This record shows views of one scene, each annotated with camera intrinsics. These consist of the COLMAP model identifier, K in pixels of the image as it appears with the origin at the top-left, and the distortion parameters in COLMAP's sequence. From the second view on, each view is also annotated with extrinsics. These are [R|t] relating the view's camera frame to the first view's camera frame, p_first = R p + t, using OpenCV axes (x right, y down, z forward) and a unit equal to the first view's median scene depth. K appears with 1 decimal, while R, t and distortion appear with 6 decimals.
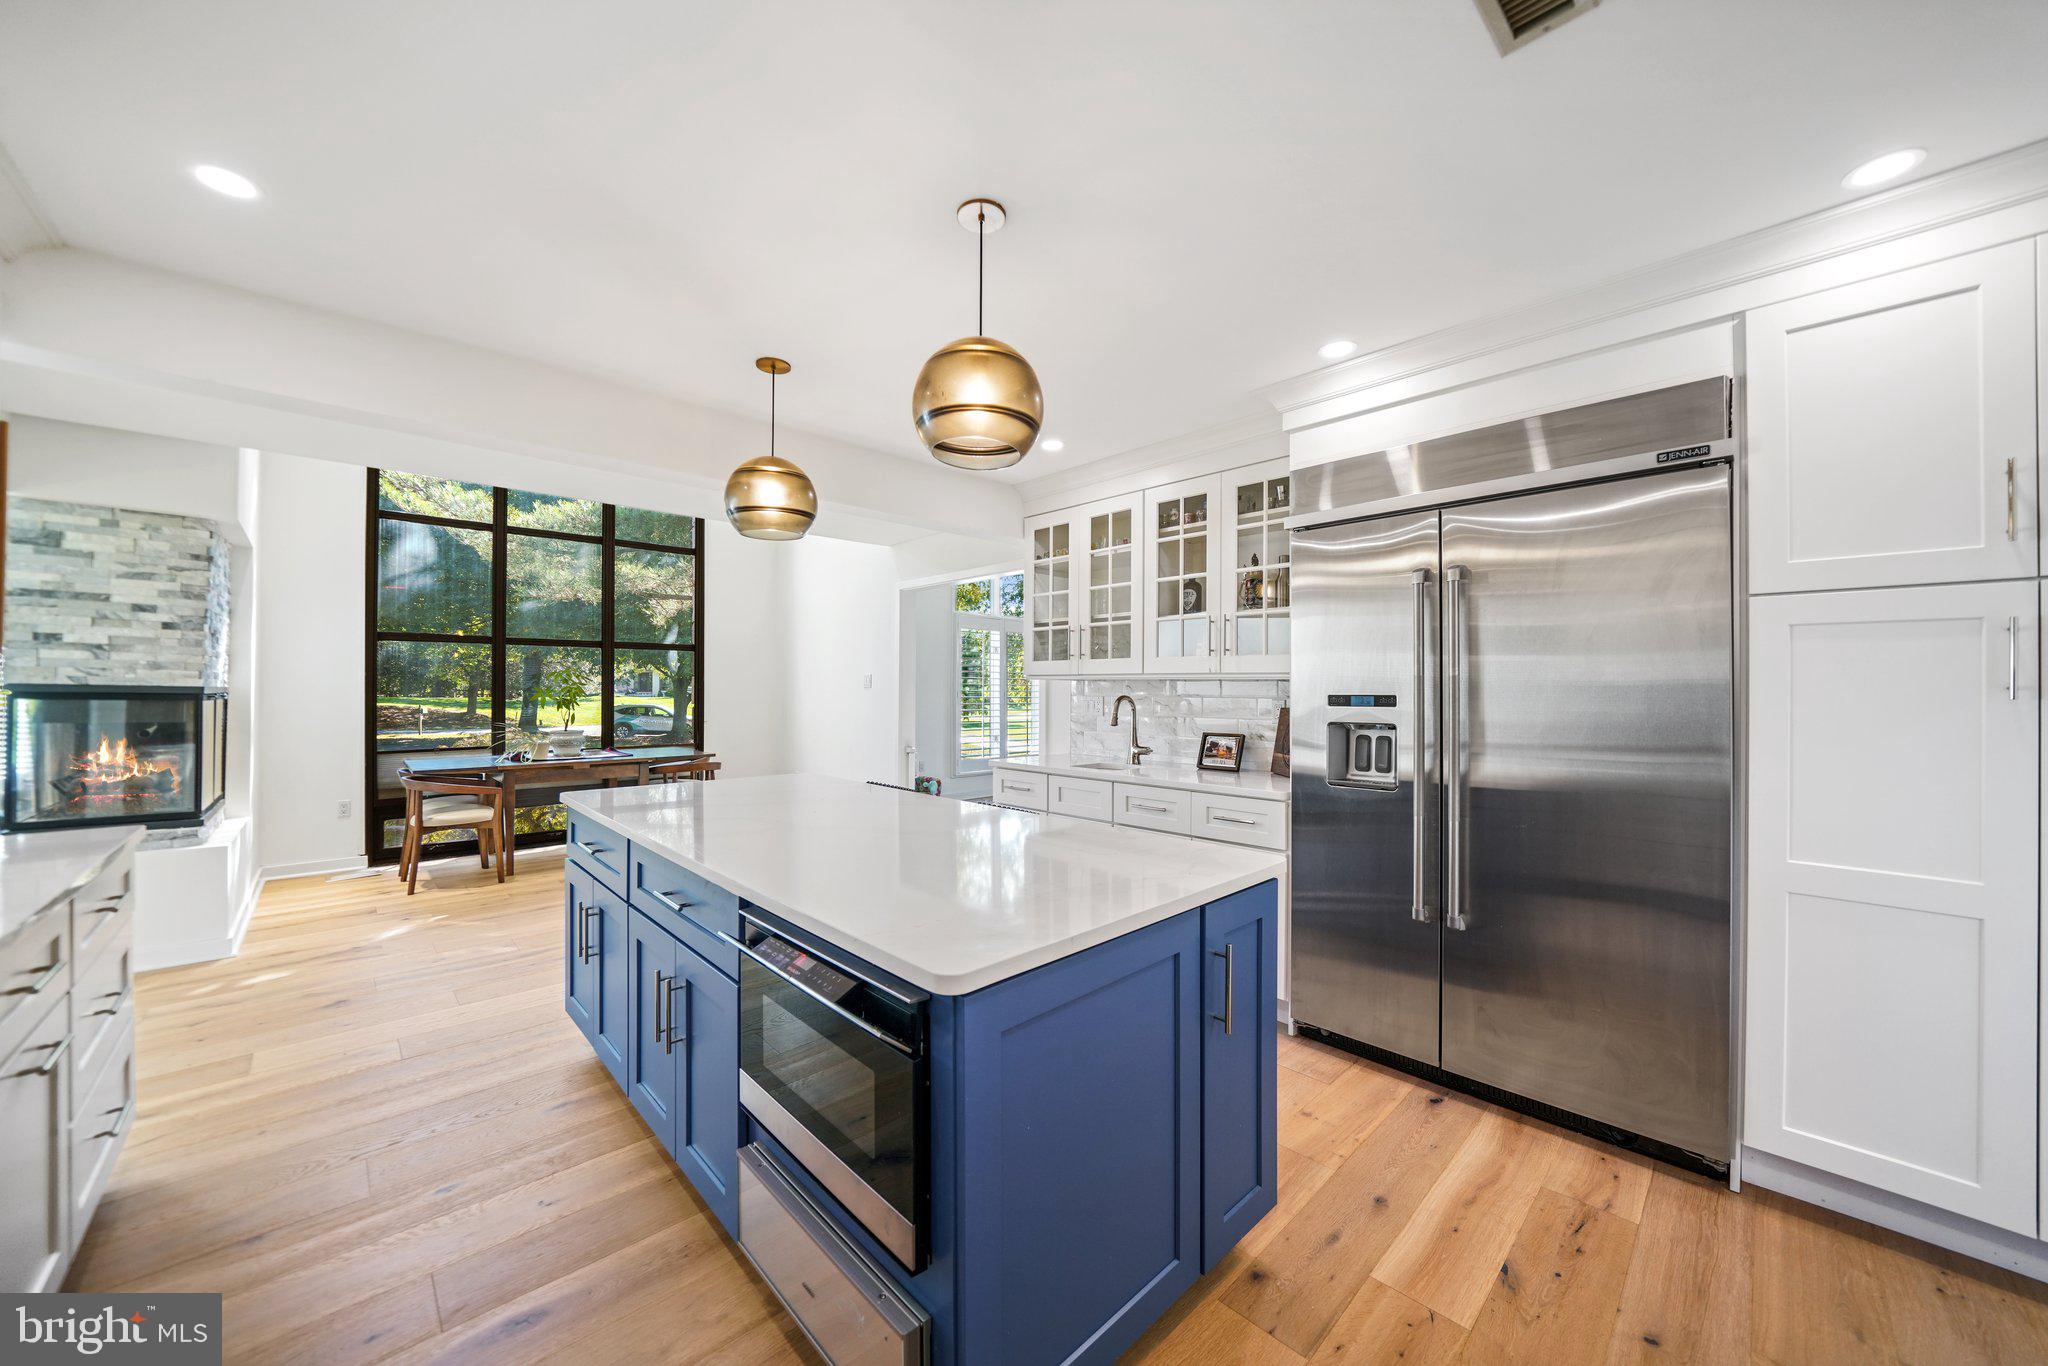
lens RADIAL K [[714.0, 0, 1018.3], [0, 714.0, 686.2], [0, 0, 1]] dist [-0.023529, 0.002353]
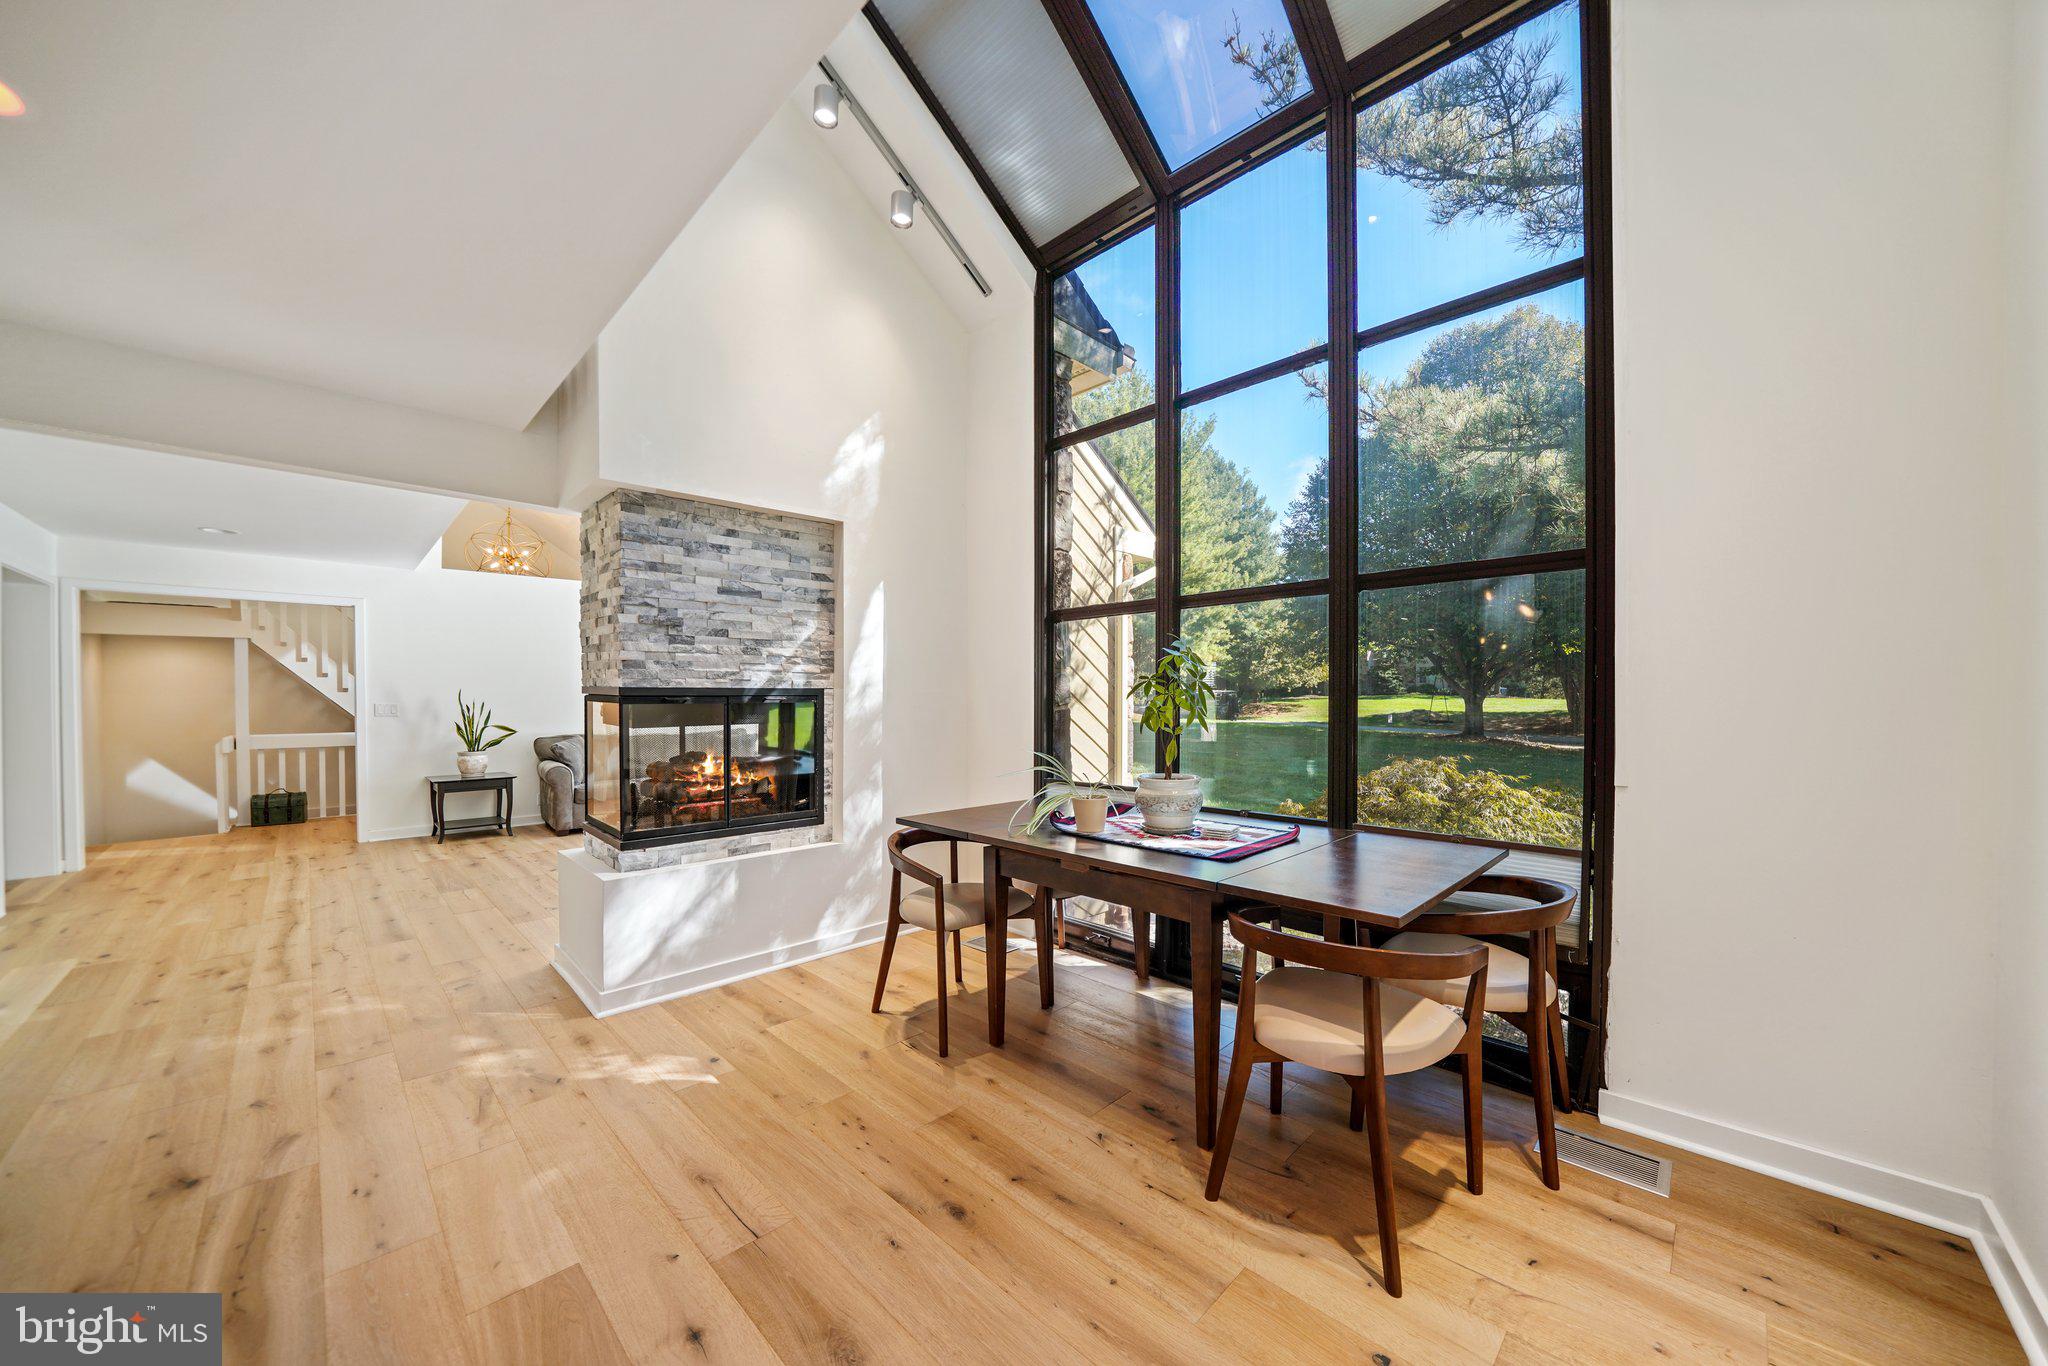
lens RADIAL K [[714.0, 0, 1032.2], [0, 714.0, 716.3], [0, 0, 1]] dist [-0.023529, 0.002353]
pose [[0.029483, 0.024582, -0.999263, -0.297713], [0.005943, 0.999676, 0.024768, 0.017808], [0.999548, -0.006669, 0.029327, 1.514854]]
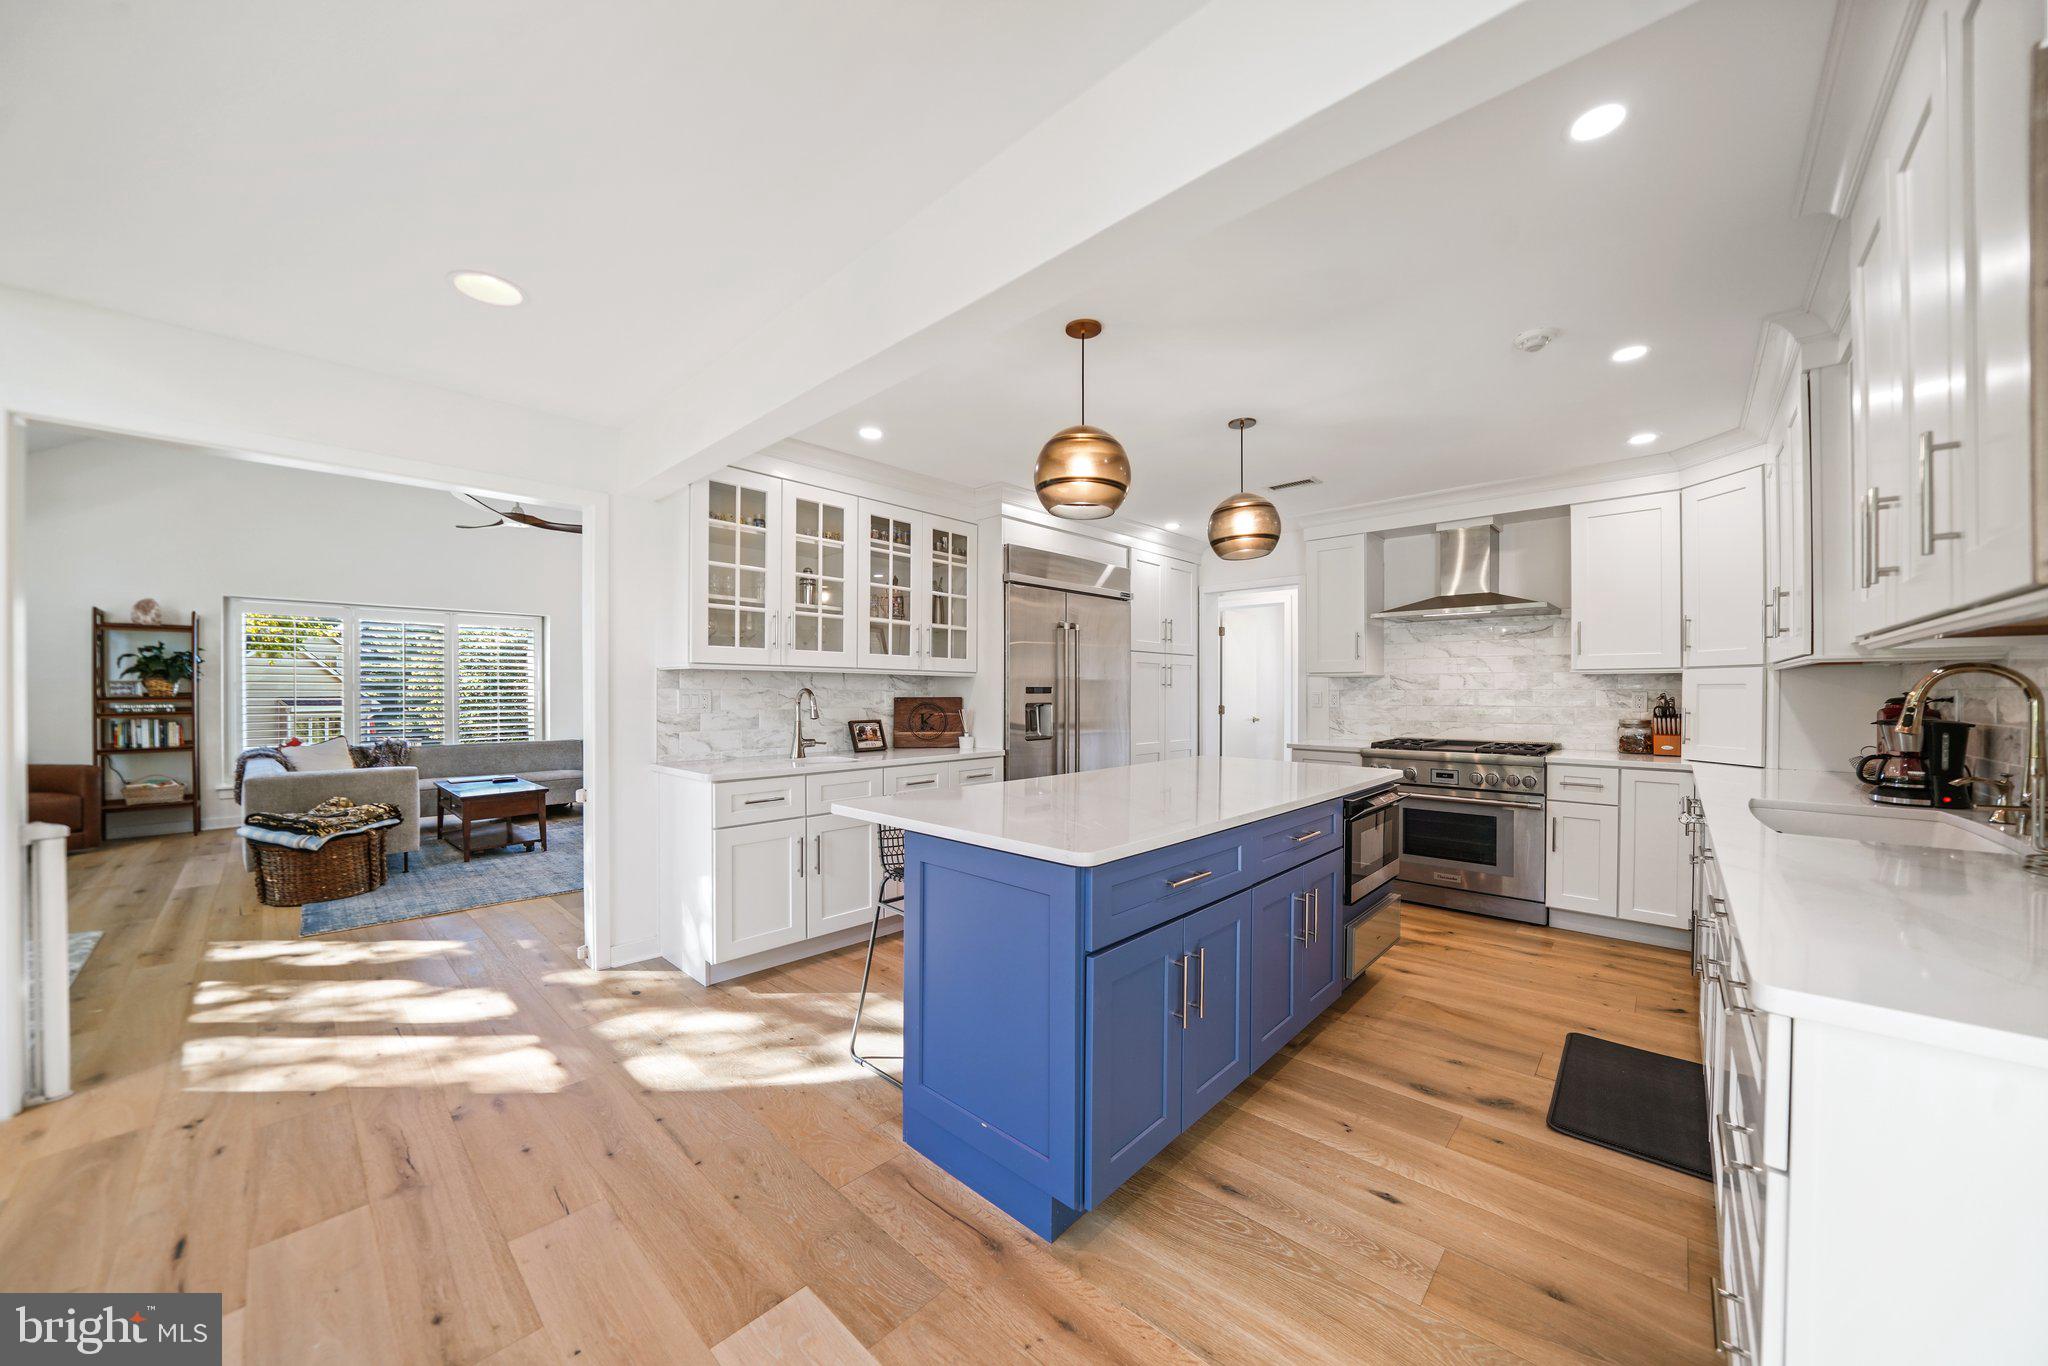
lens RADIAL K [[714.0, 0, 1032.8], [0, 714.0, 685.7], [0, 0, 1]] dist [-0.023529, 0.002353]
pose [[-0.053077, 0.003497, 0.998584, -0.964308], [-0.006600, 0.999971, -0.003852, 0.011786], [-0.998569, -0.006795, -0.053053, 0.843464]]
